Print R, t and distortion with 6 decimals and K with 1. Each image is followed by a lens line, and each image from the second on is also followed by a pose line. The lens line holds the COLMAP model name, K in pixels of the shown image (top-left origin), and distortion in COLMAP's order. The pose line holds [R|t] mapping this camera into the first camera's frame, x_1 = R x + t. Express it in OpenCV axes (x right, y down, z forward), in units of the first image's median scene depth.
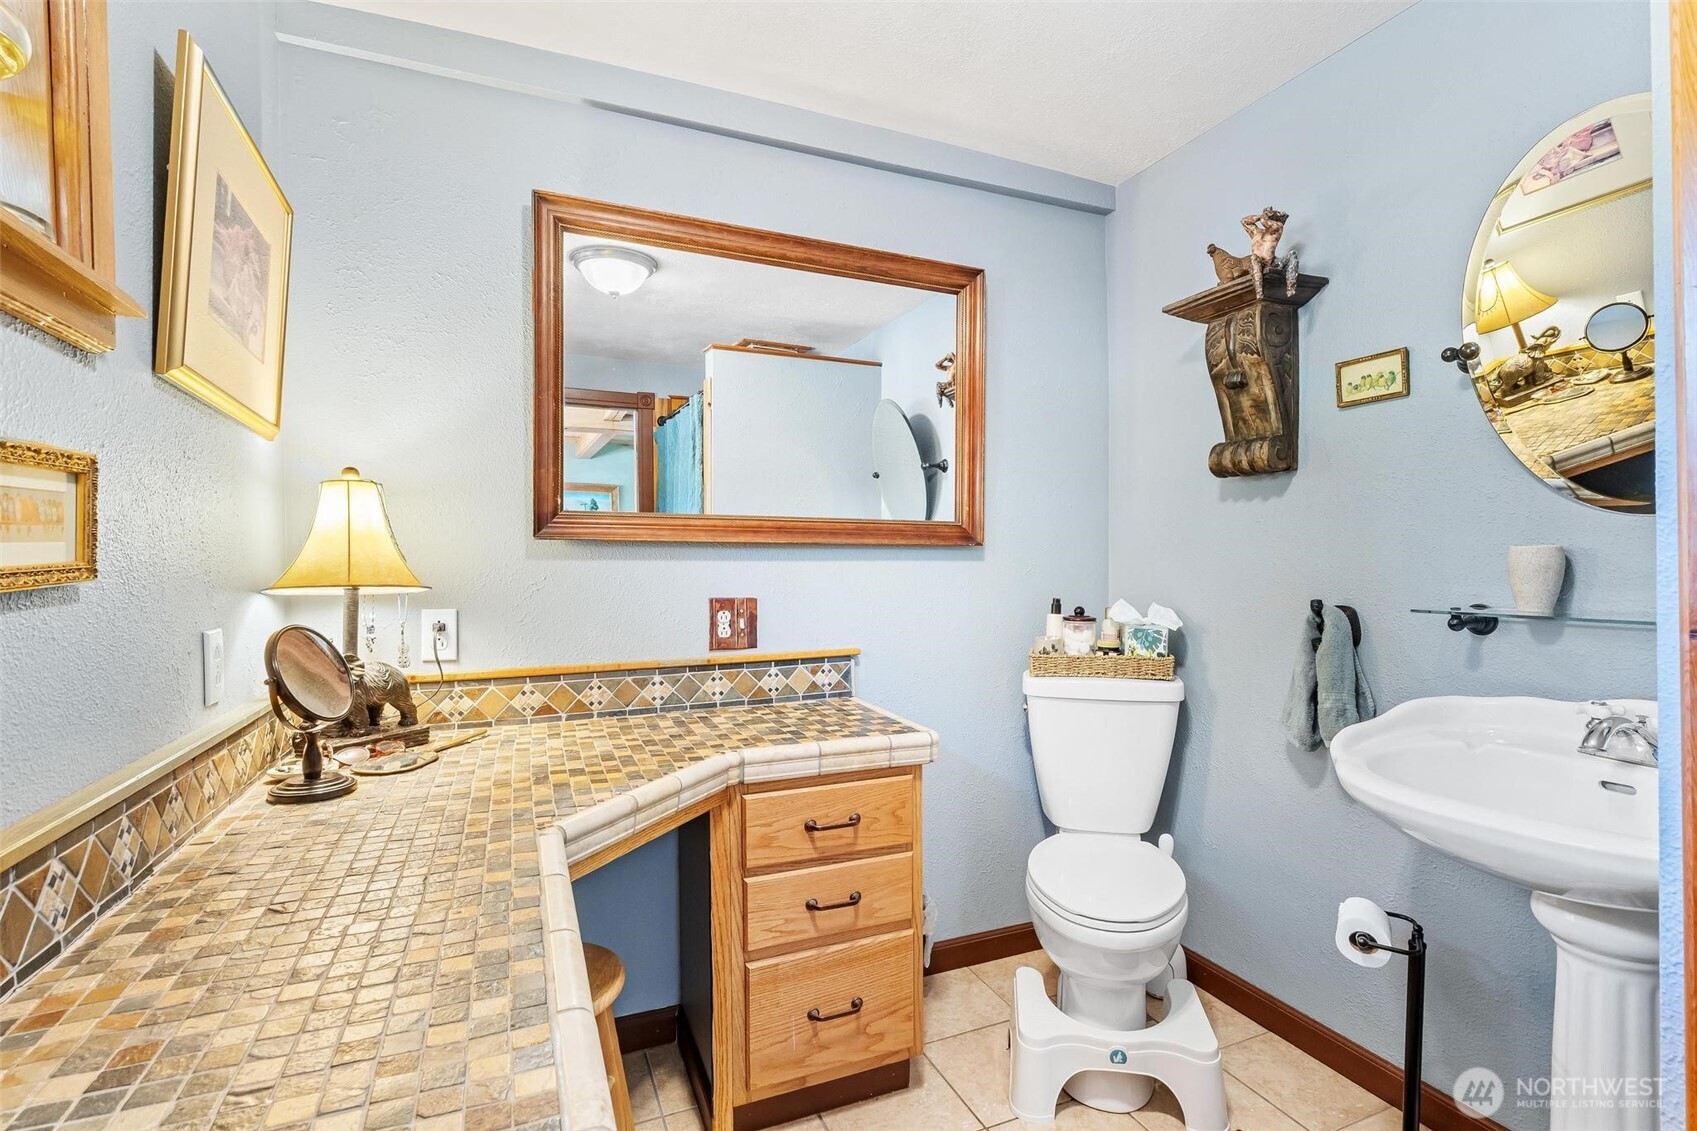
lens RADIAL K [[811.9, 0, 850.2], [0, 811.9, 569.0], [0, 0, 1]] dist [0.000461, 0.000216]
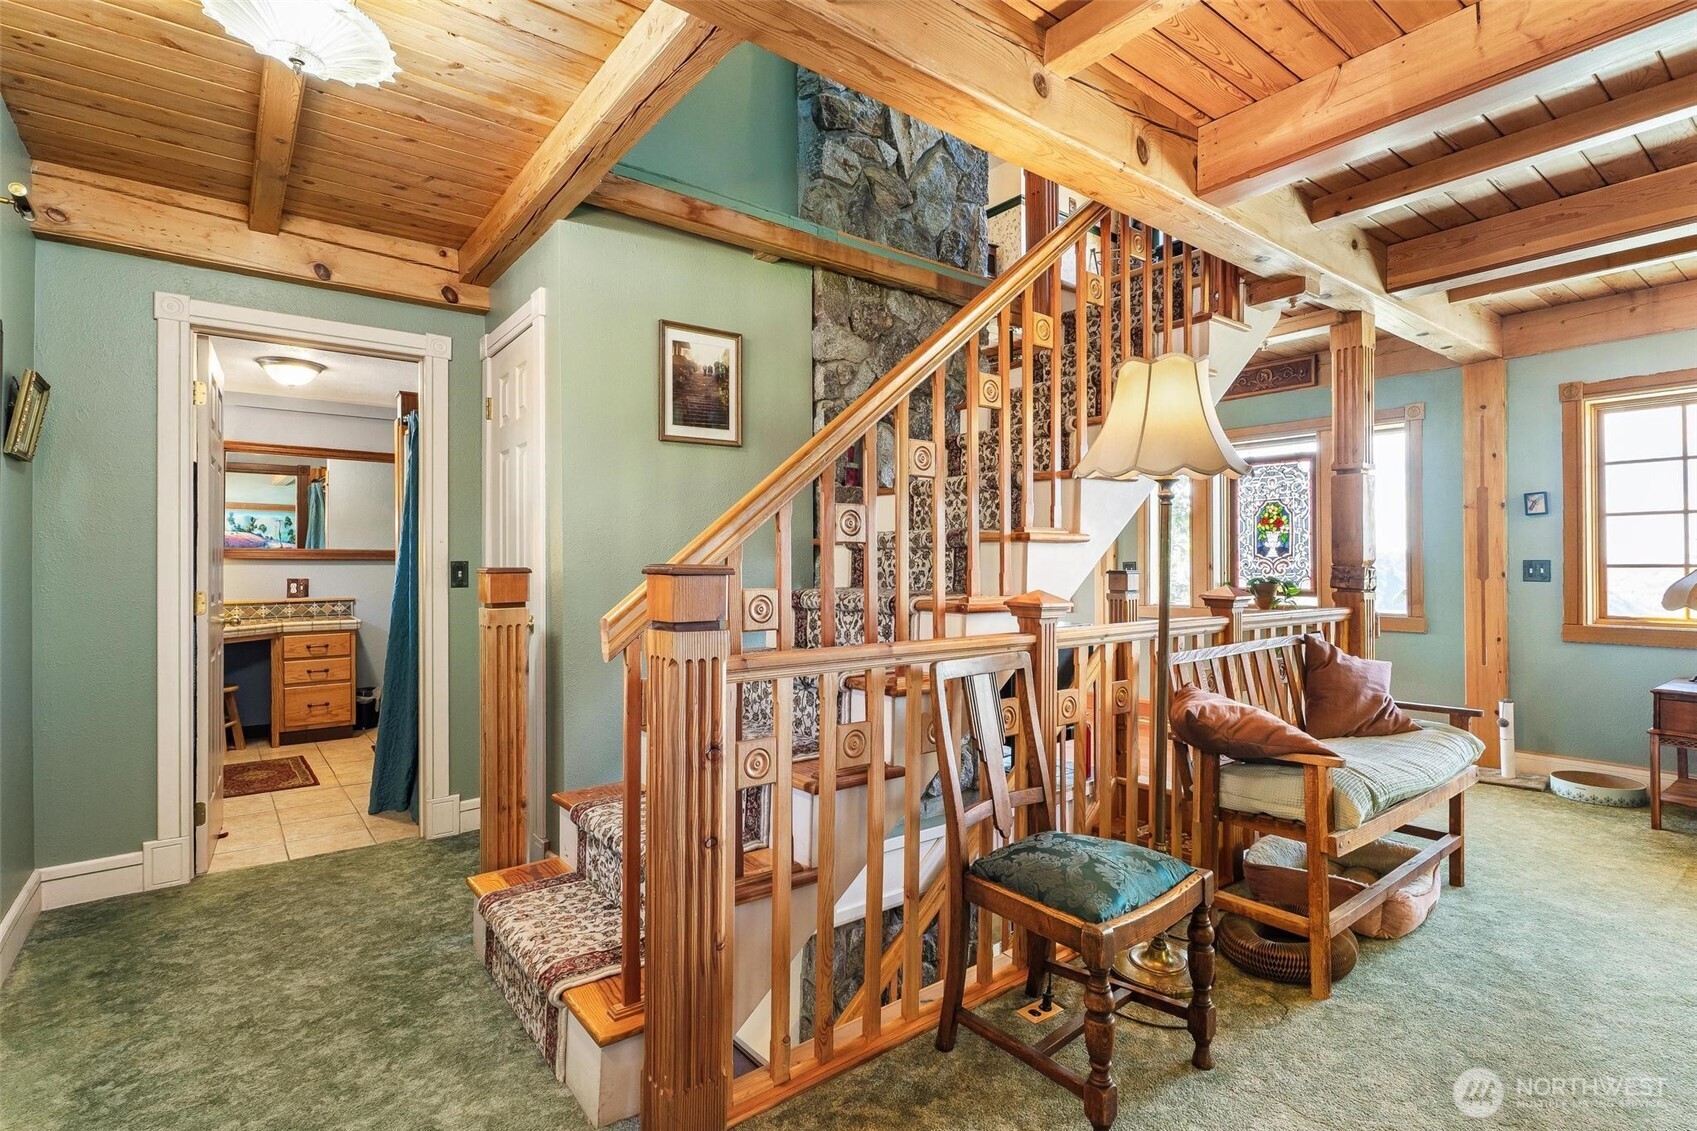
lens RADIAL K [[811.9, 0, 850.3], [0, 811.9, 561.6], [0, 0, 1]] dist [0.000461, 0.000216]
pose [[0.965085, 0.003229, 0.261917, 1.046821], [0.000044, 0.999922, -0.012488, 0.014639], [-0.261937, 0.012063, 0.965010, -2.381485]]
